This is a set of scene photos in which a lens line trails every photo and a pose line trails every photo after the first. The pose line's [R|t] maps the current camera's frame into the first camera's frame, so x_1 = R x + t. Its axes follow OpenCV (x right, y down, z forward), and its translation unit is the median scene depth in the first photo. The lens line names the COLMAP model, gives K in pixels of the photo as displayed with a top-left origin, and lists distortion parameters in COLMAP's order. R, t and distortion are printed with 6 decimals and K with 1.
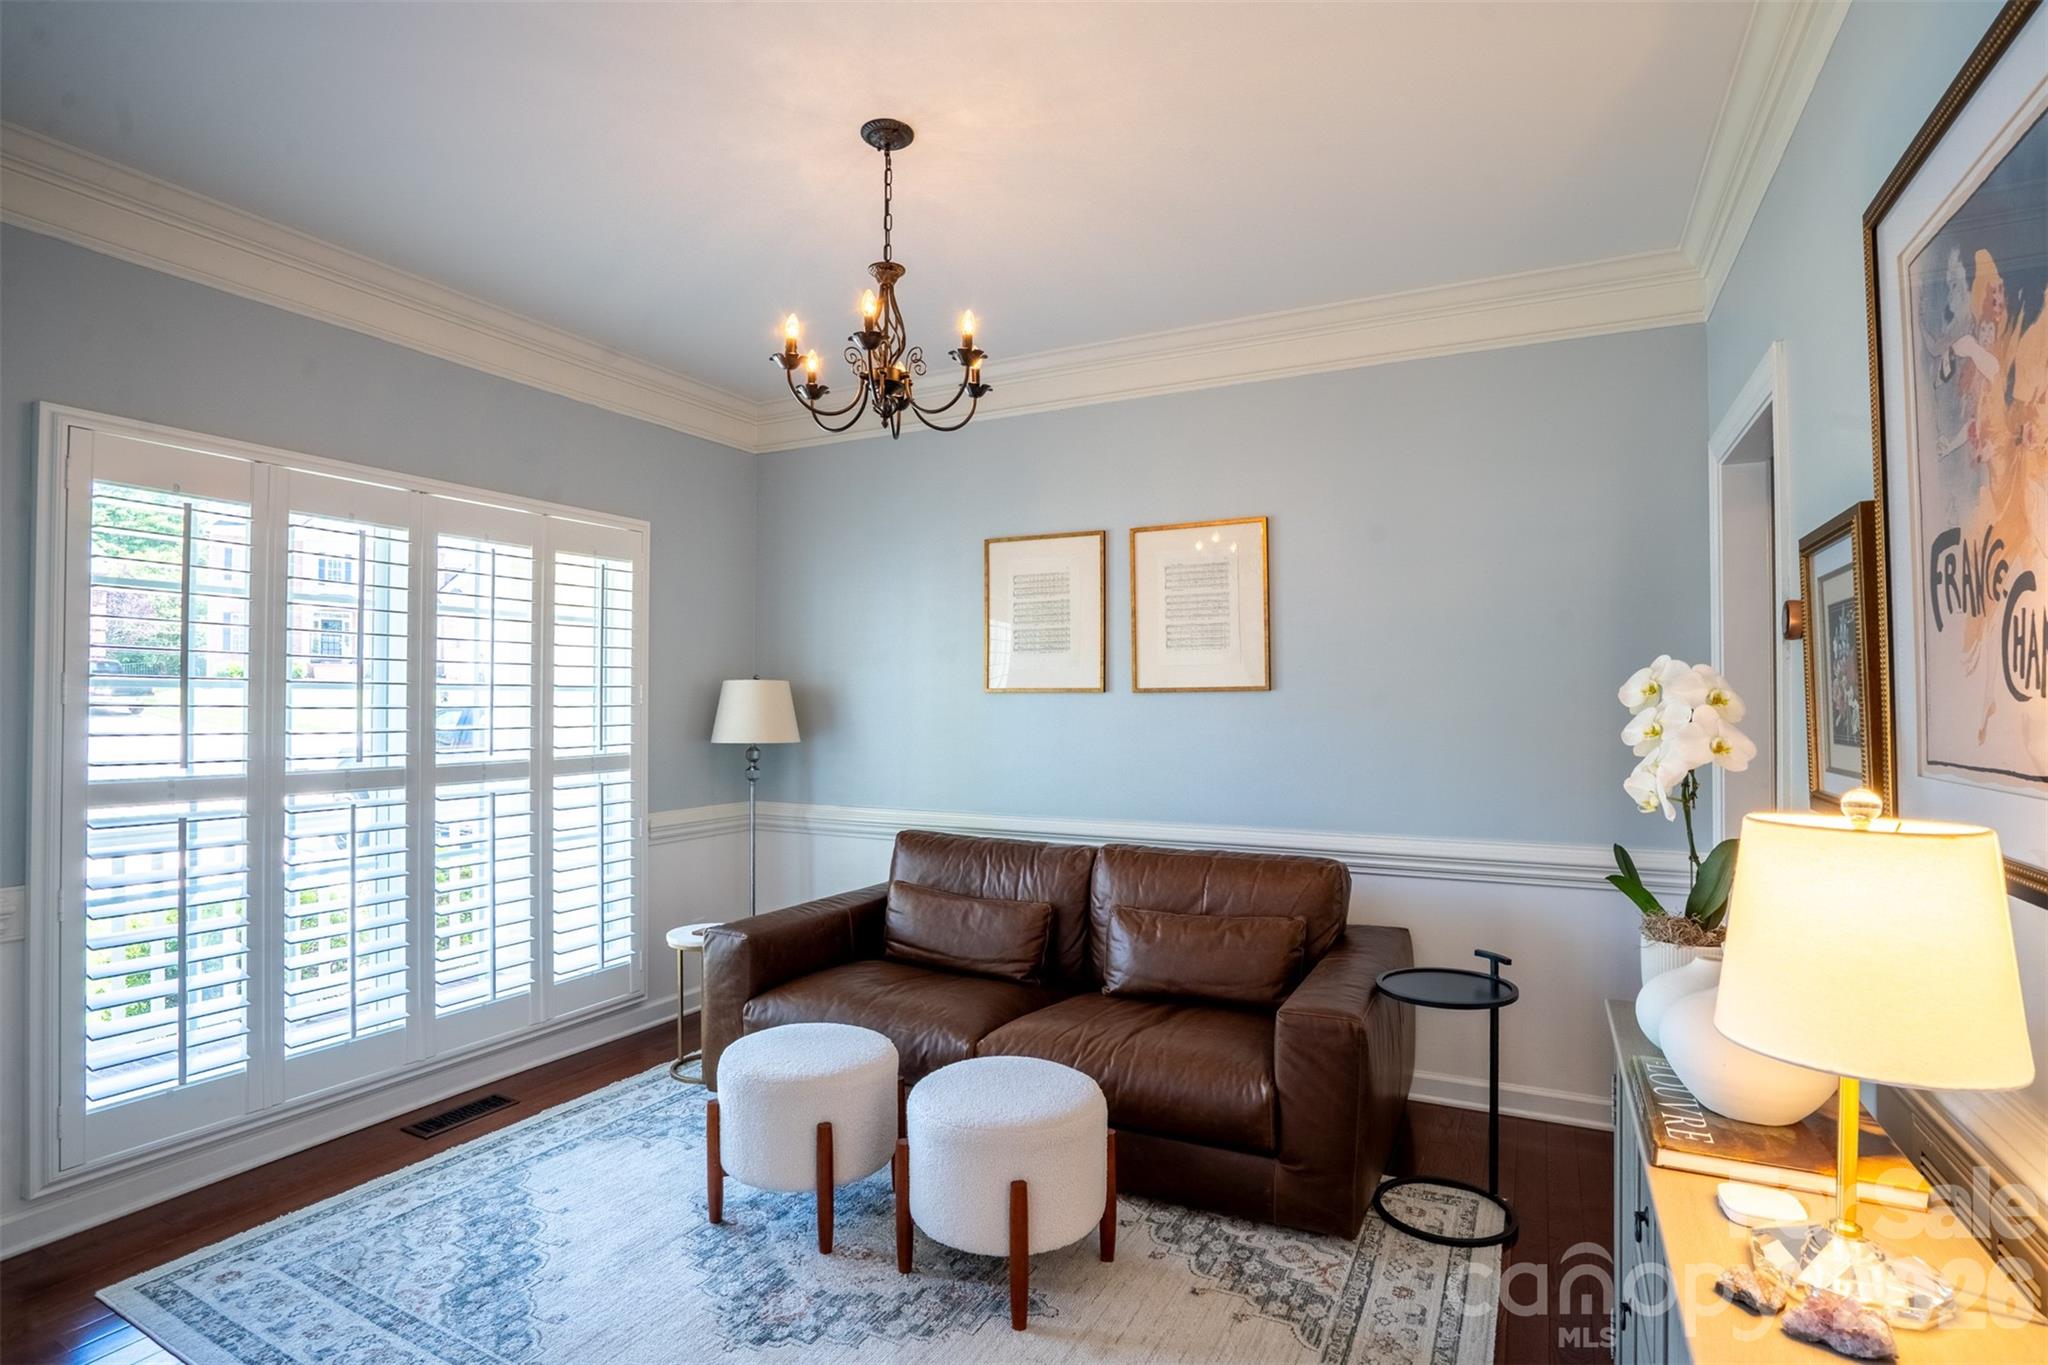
lens RADIAL K [[1026.6, 0, 1041.7], [0, 1026.6, 686.0], [0, 0, 1]] dist [-0.042814, 0.013585]
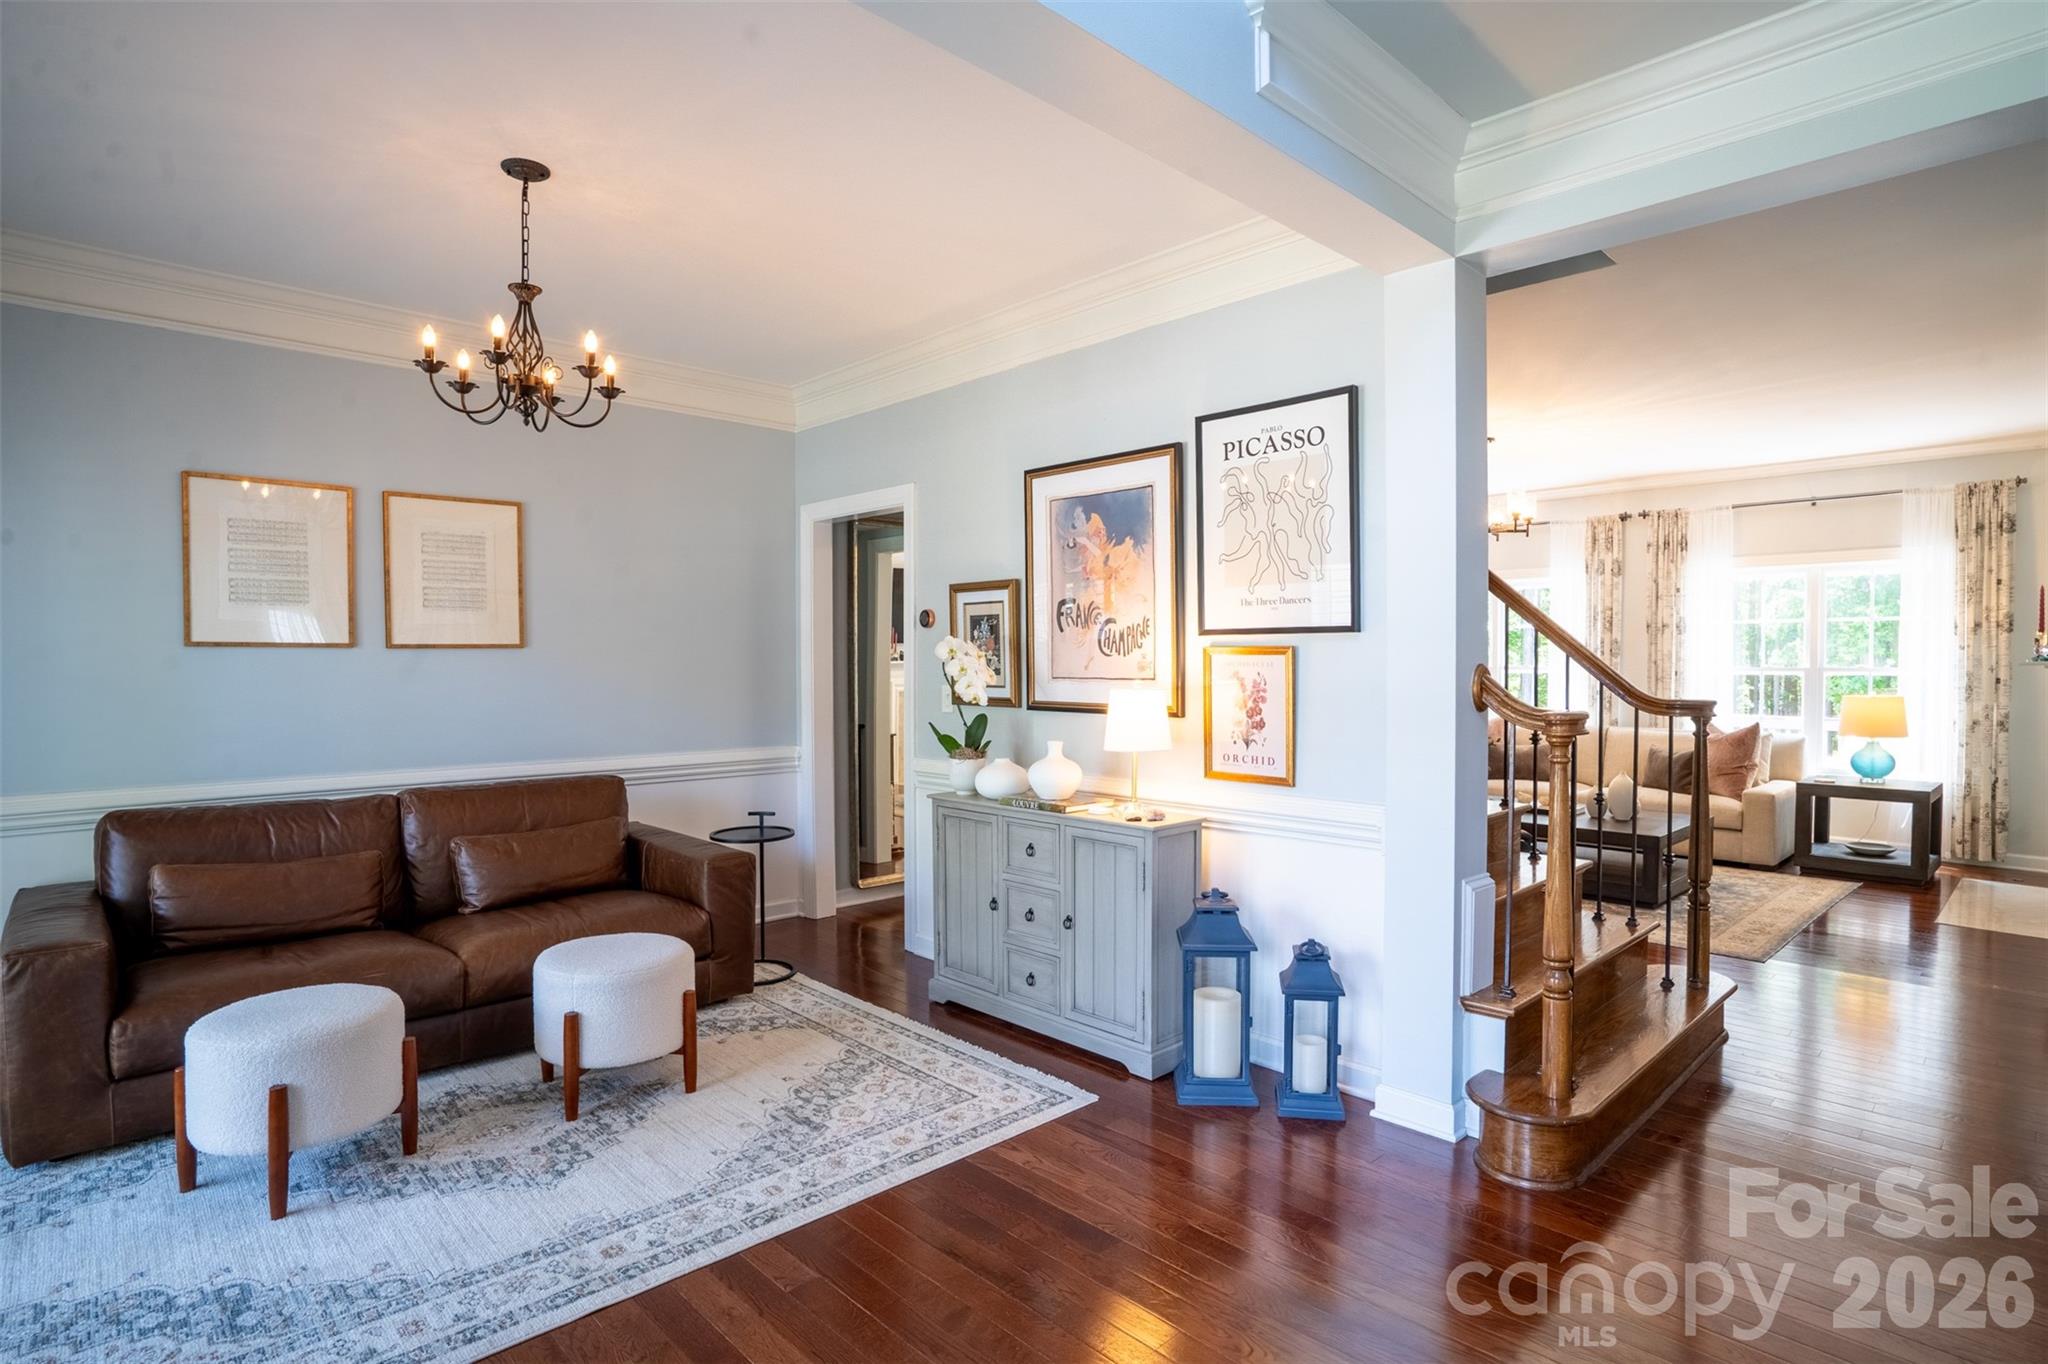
lens RADIAL K [[1005.7, 0, 1026.2], [0, 1005.7, 669.9], [0, 0, 1]] dist [-0.003700, -0.000544]
pose [[0.346417, -0.009596, 0.938032, -0.737176], [-0.014677, 0.999770, 0.015648, 0.003375], [-0.937966, -0.019188, 0.346196, 0.034024]]
